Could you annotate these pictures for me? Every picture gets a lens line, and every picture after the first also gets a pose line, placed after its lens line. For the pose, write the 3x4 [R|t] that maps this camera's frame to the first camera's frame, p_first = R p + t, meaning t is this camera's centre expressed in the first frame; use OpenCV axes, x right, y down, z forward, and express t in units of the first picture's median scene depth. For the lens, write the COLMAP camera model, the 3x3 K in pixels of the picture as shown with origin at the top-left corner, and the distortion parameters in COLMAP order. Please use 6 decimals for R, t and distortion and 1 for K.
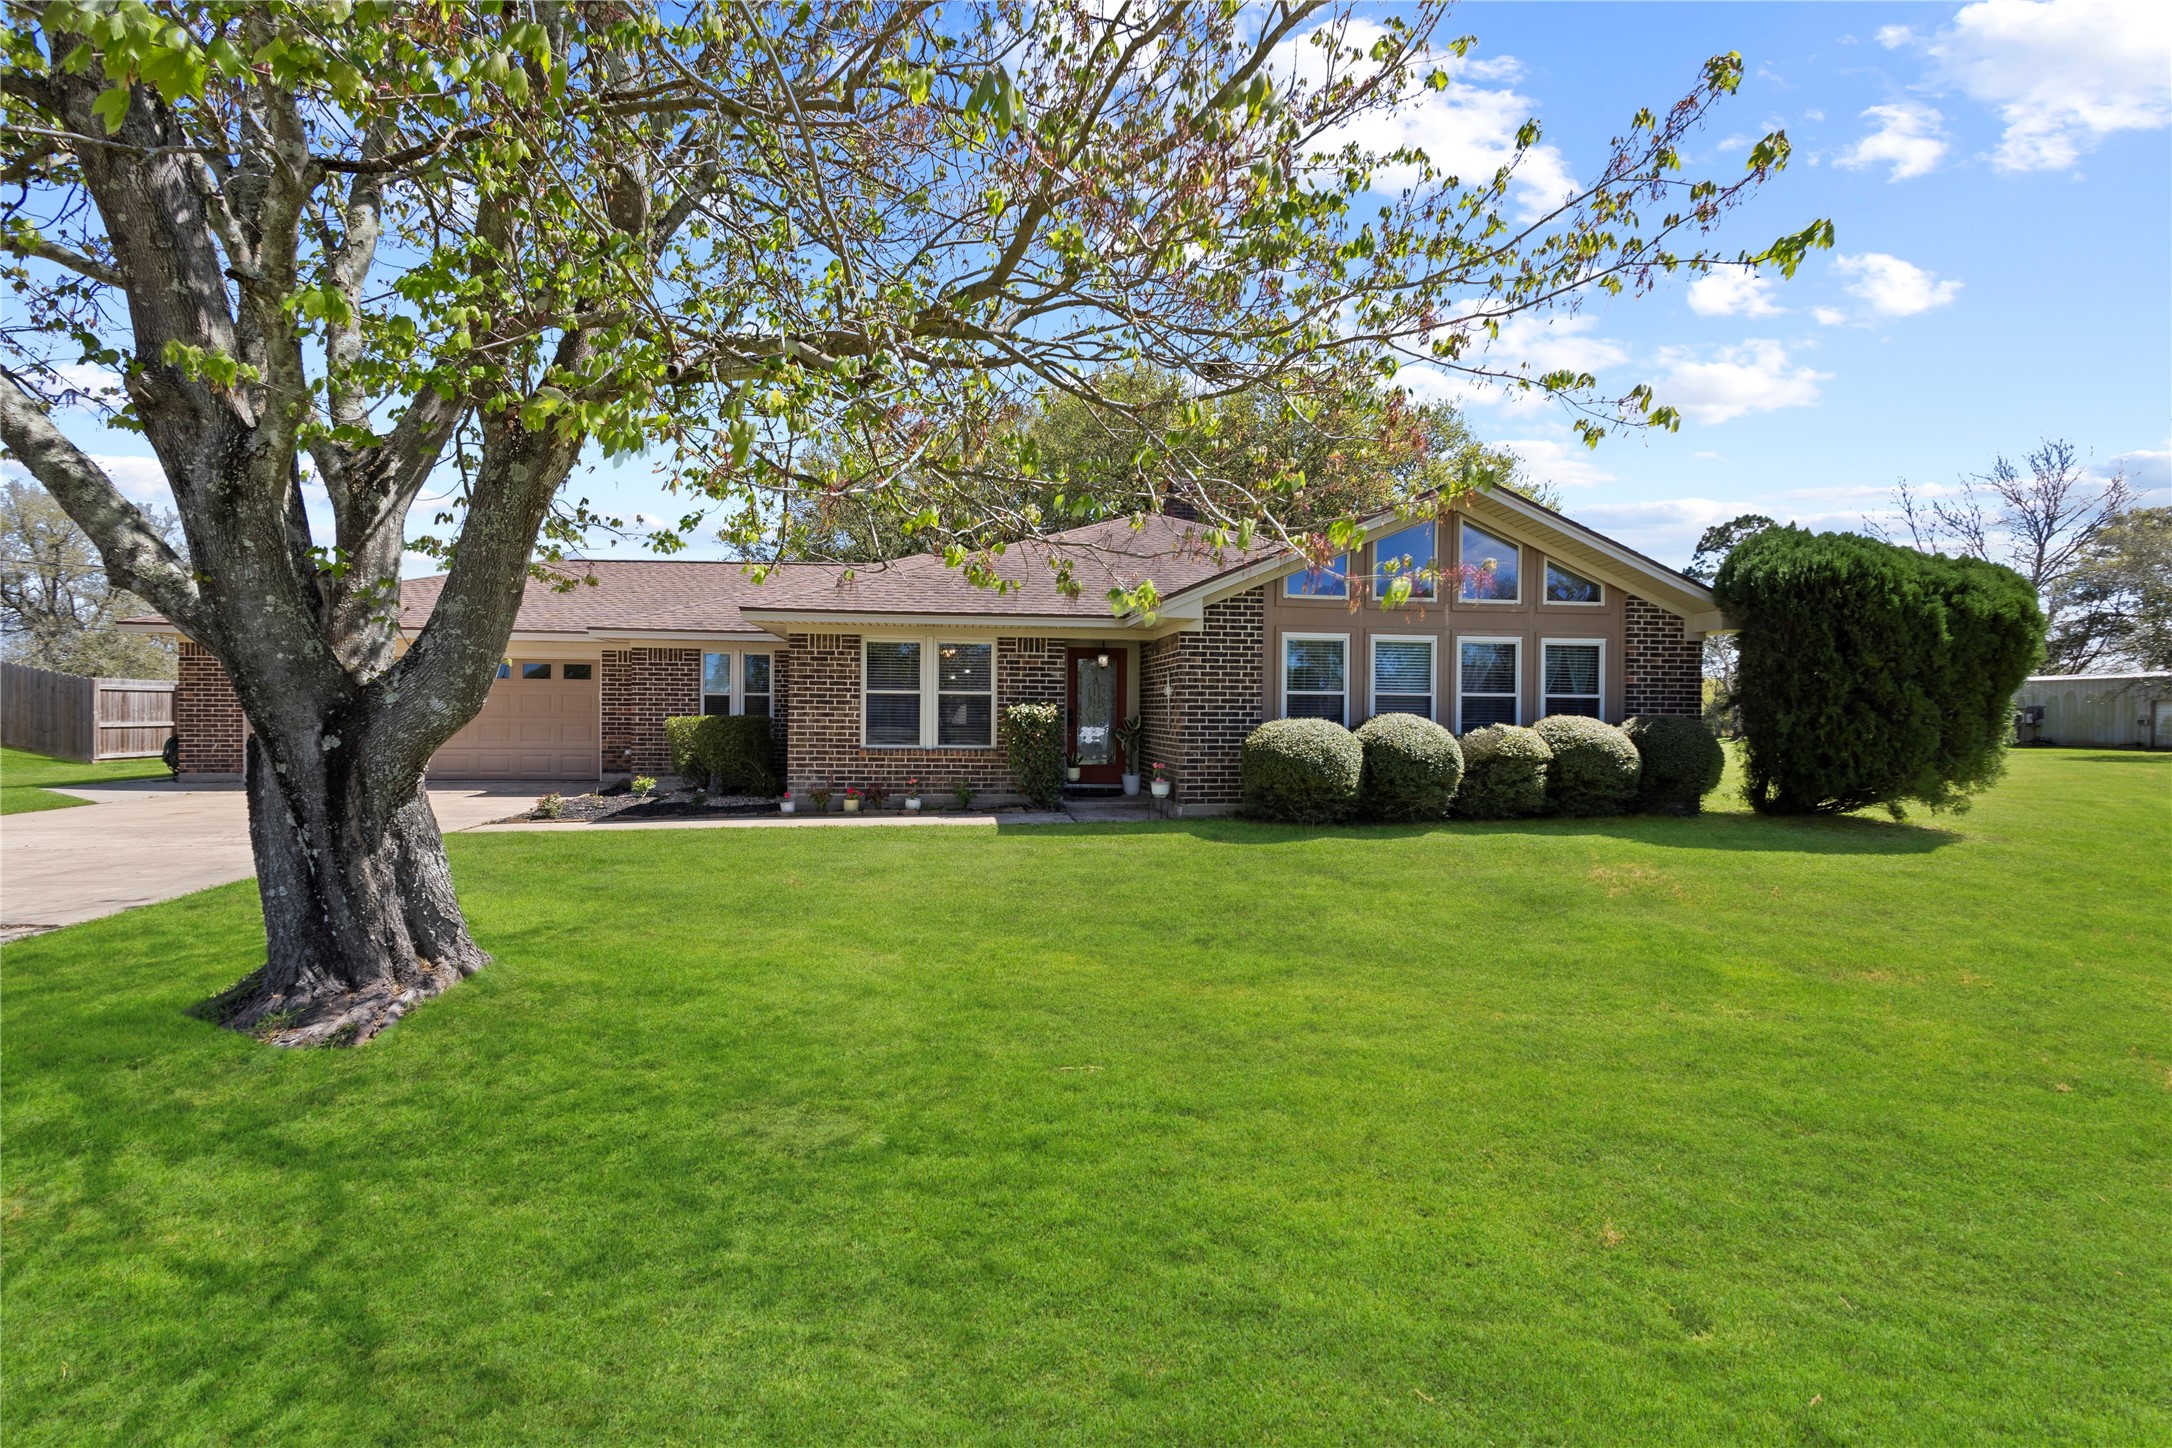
lens RADIAL K [[980.5, 0, 1085.9], [0, 980.5, 727.2], [0, 0, 1]] dist [0.008937, -0.000245]
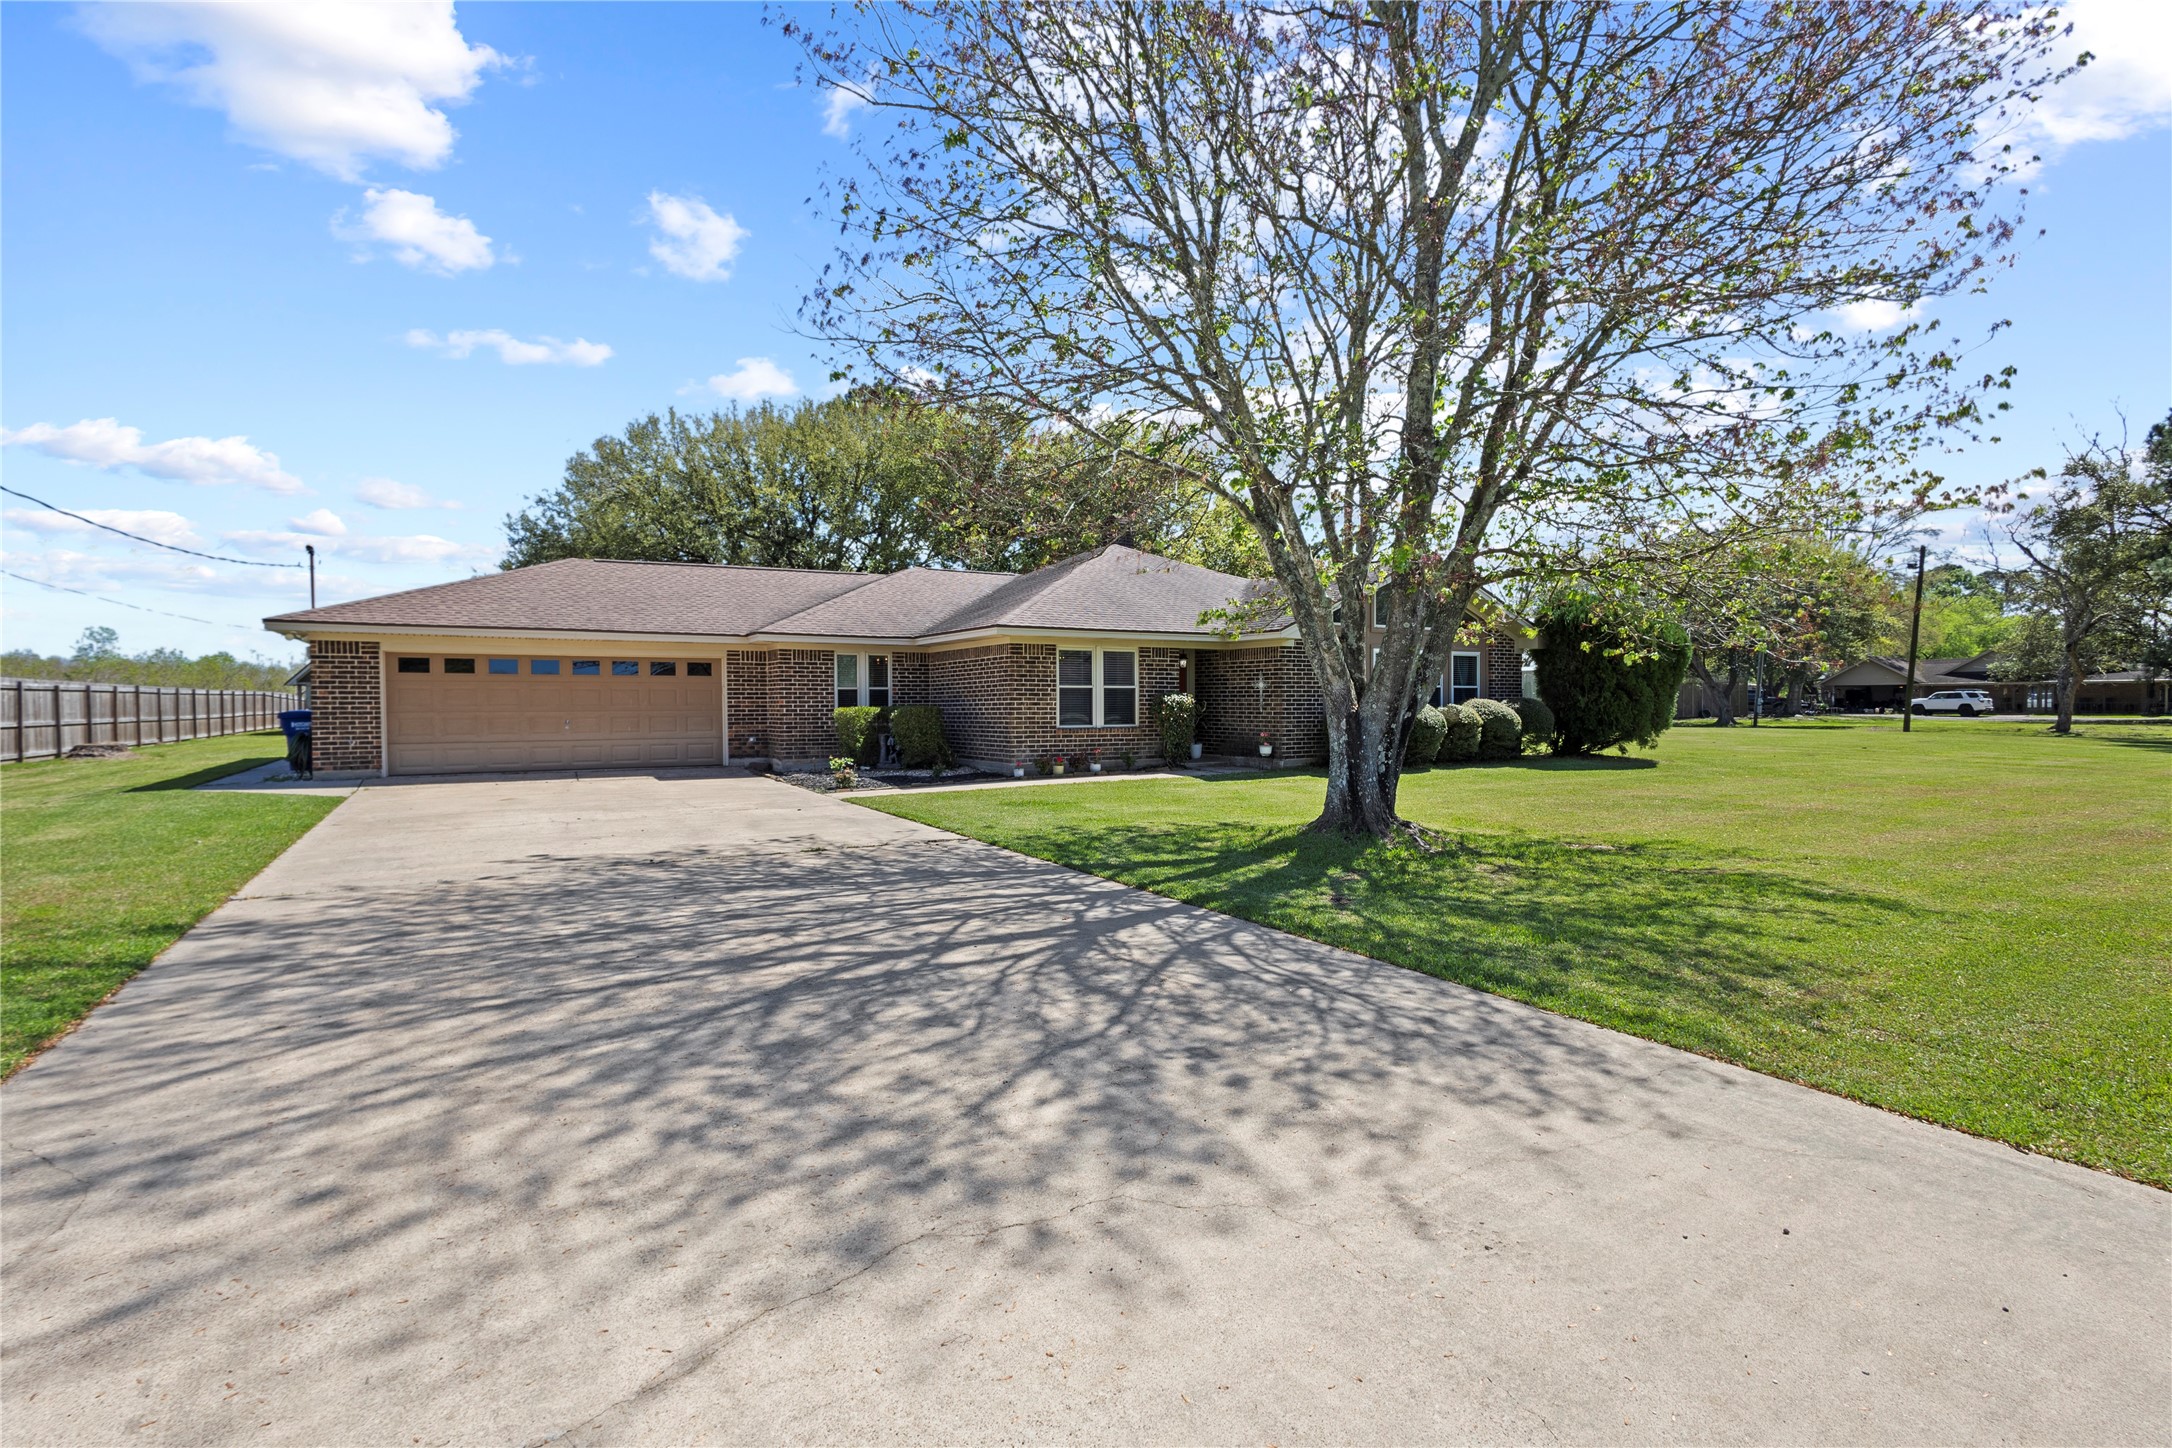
lens RADIAL K [[980.5, 0, 1079.4], [0, 980.5, 717.2], [0, 0, 1]] dist [0.008937, -0.000245]
pose [[0.924052, -0.018489, 0.381820, -0.731835], [0.016275, 0.999827, 0.009028, -0.005699], [-0.381920, -0.002128, 0.924193, -0.270989]]
